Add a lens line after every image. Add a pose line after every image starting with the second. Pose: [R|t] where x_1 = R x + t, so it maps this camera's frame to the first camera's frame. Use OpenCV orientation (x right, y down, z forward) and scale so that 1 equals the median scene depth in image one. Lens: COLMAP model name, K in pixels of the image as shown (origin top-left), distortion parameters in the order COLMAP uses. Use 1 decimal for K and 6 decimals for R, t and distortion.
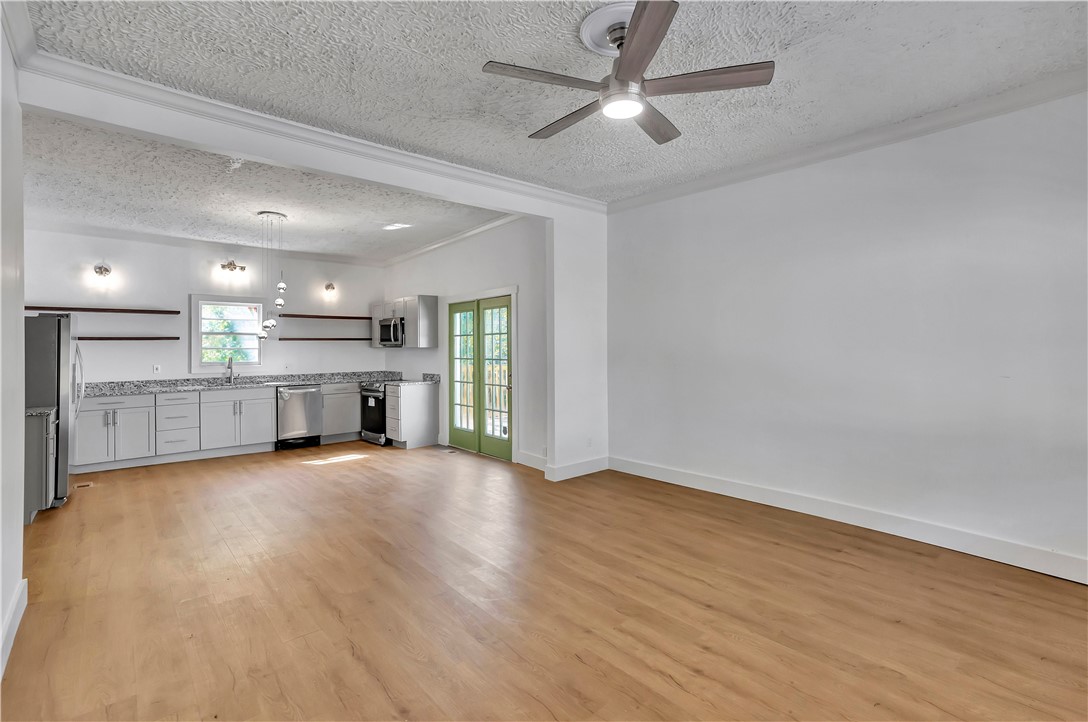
lens RADIAL K [[506.1, 0, 549.7], [0, 506.1, 344.8], [0, 0, 1]] dist [-0.010380, 0.000416]
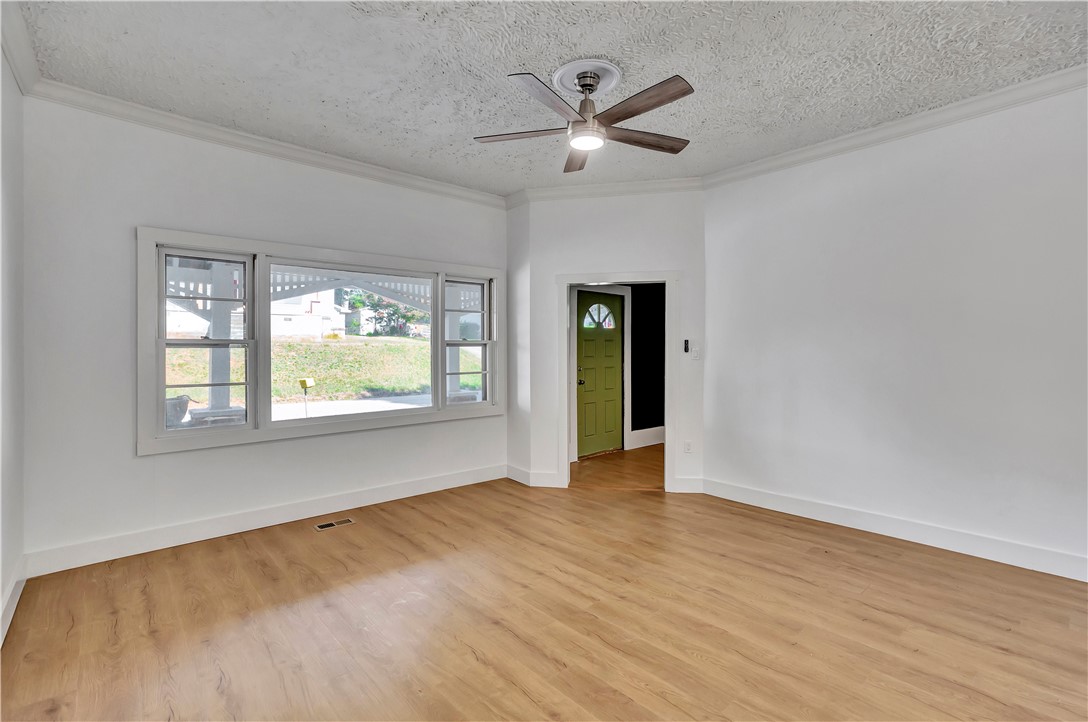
lens RADIAL K [[506.1, 0, 549.7], [0, 506.1, 344.8], [0, 0, 1]] dist [-0.010380, 0.000416]
pose [[-0.999783, 0.007737, -0.019362, 0.192556], [0.007817, 0.999961, -0.004080, 0.010797], [0.019330, -0.004231, -0.999804, 1.598246]]
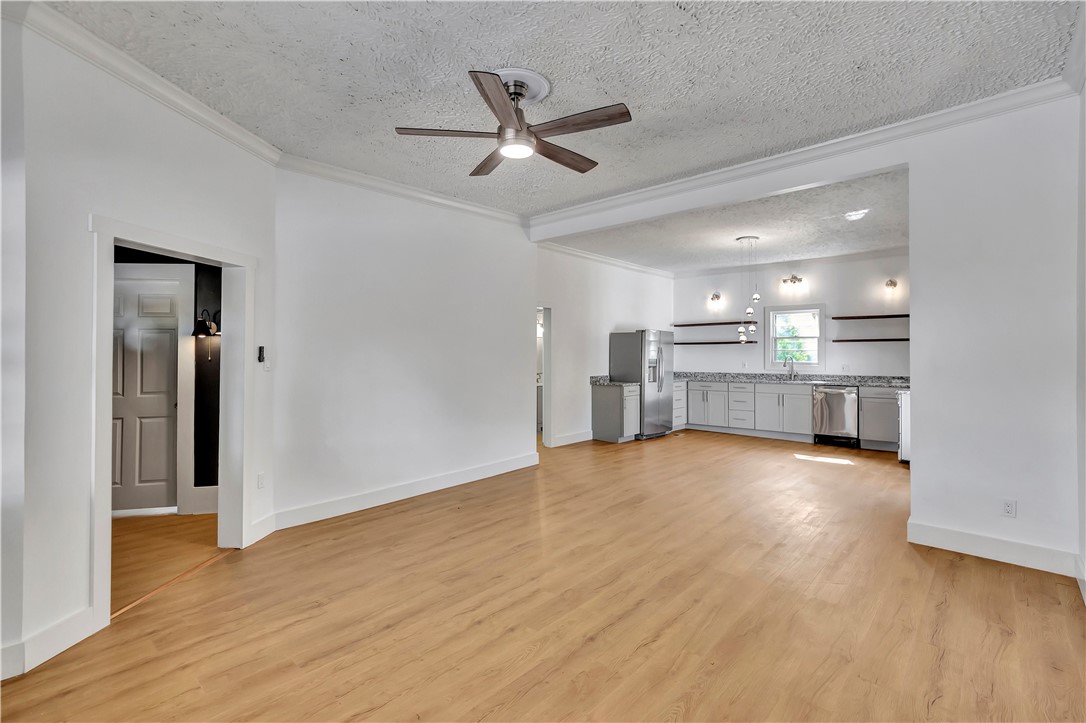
lens RADIAL K [[496.9, 0, 560.1], [0, 496.9, 351.7], [0, 0, 1]] dist [-0.002090, 0.000396]
pose [[0.122160, 0.004233, -0.992501, 0.977353], [0.006623, 0.999965, 0.005080, 0.004345], [0.992488, -0.007194, 0.122128, 0.696823]]
